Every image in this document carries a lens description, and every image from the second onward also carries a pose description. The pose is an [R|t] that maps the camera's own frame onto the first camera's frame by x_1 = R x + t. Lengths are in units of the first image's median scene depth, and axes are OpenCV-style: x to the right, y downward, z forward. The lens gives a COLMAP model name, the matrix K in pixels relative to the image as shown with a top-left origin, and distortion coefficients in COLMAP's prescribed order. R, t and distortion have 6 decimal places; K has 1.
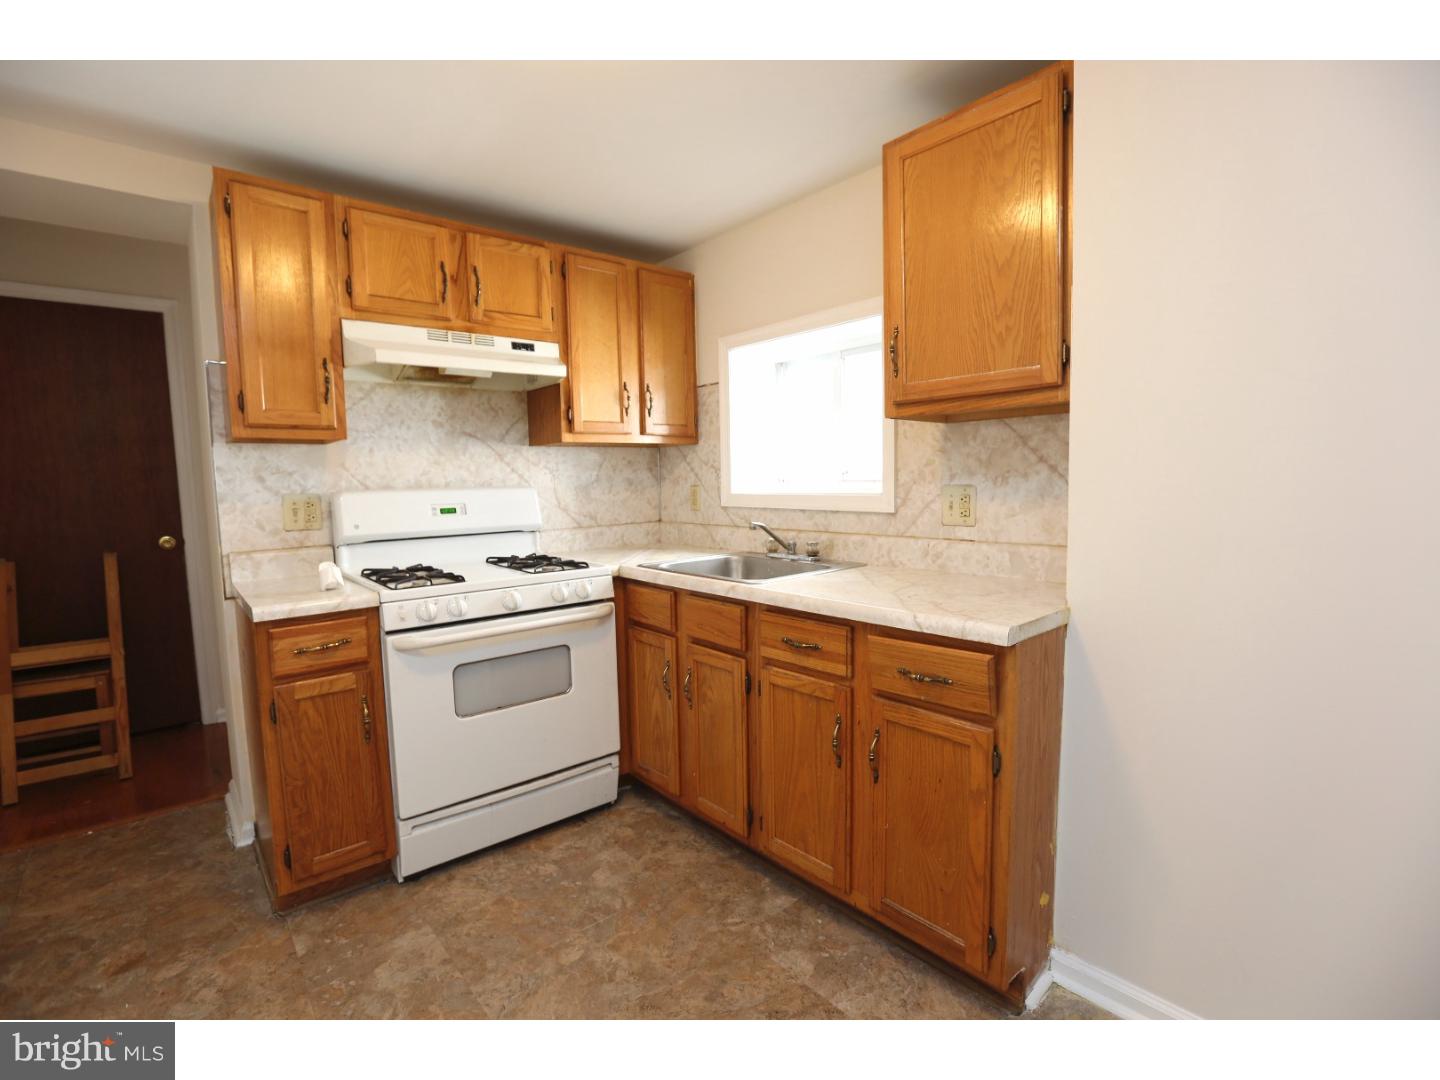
lens RADIAL K [[672.9, 0, 728.4], [0, 672.9, 533.2], [0, 0, 1]] dist [-0.047223, 0.015141]
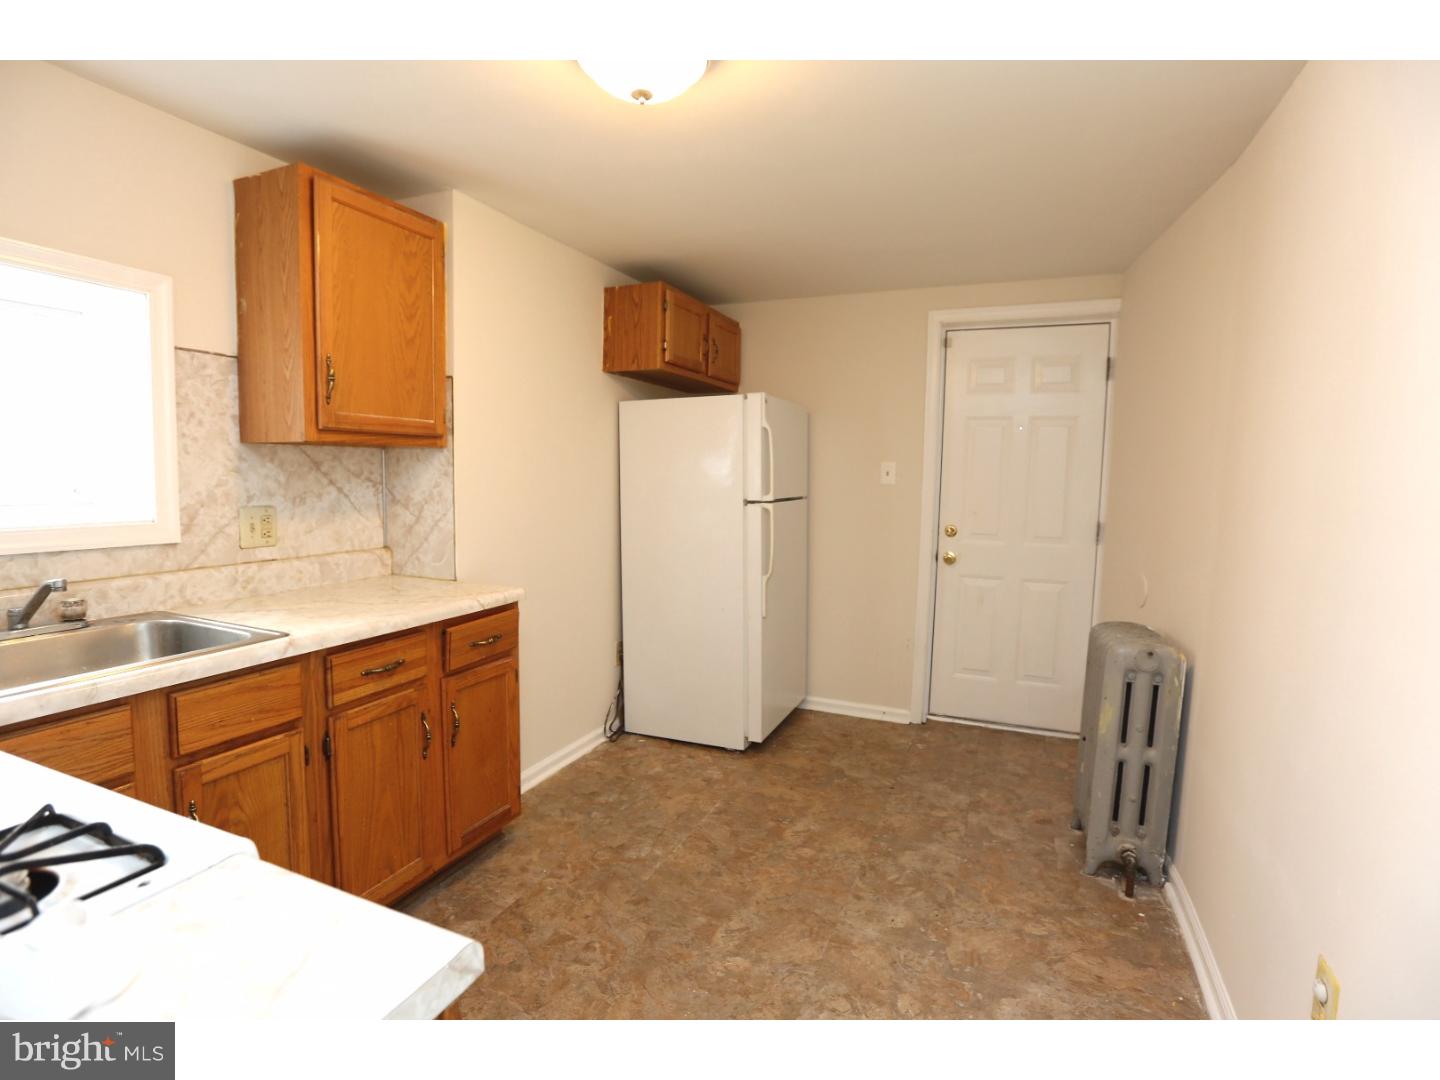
lens RADIAL K [[694.6, 0, 723.3], [0, 694.6, 533.6], [0, 0, 1]] dist [-0.050355, 0.014234]
pose [[-0.438936, -0.063142, 0.896297, -0.861068], [0.066071, 0.992559, 0.102280, -0.088802], [-0.896086, 0.104114, -0.431498, 0.817195]]
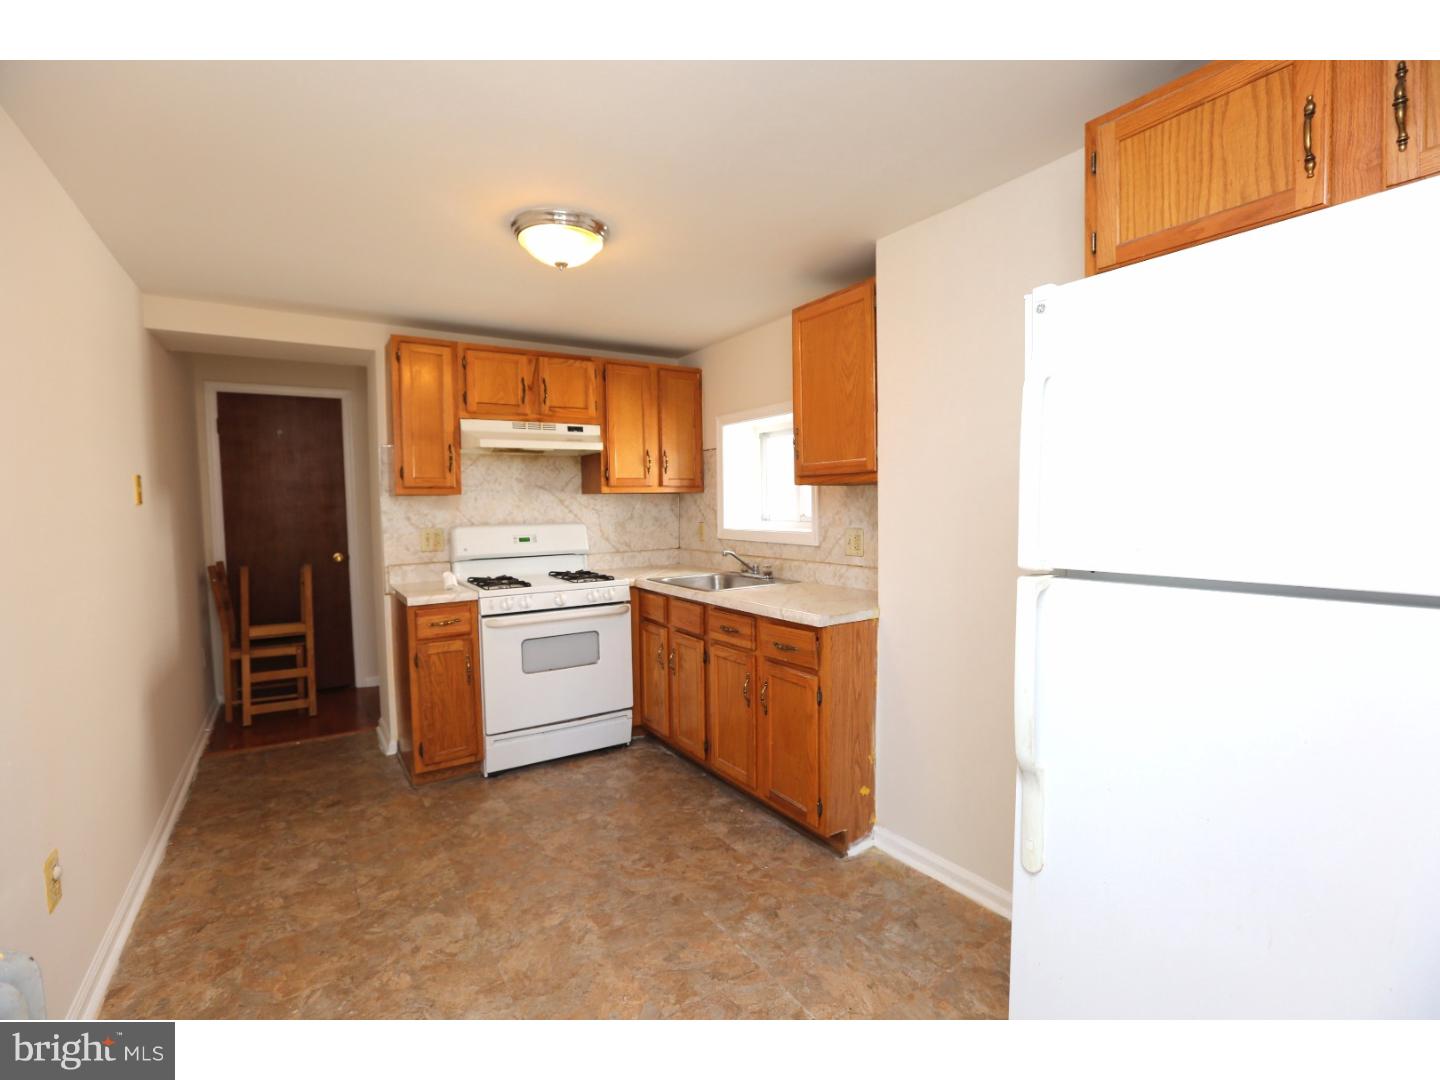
lens RADIAL K [[656.4, 0, 723.5], [0, 656.4, 535.2], [0, 0, 1]] dist [-0.055988, 0.022343]
pose [[0.992048, 0.012330, -0.125258, 0.239407], [-0.016372, 0.999376, -0.031290, -0.006569], [0.124794, 0.033091, 0.991631, -0.456388]]
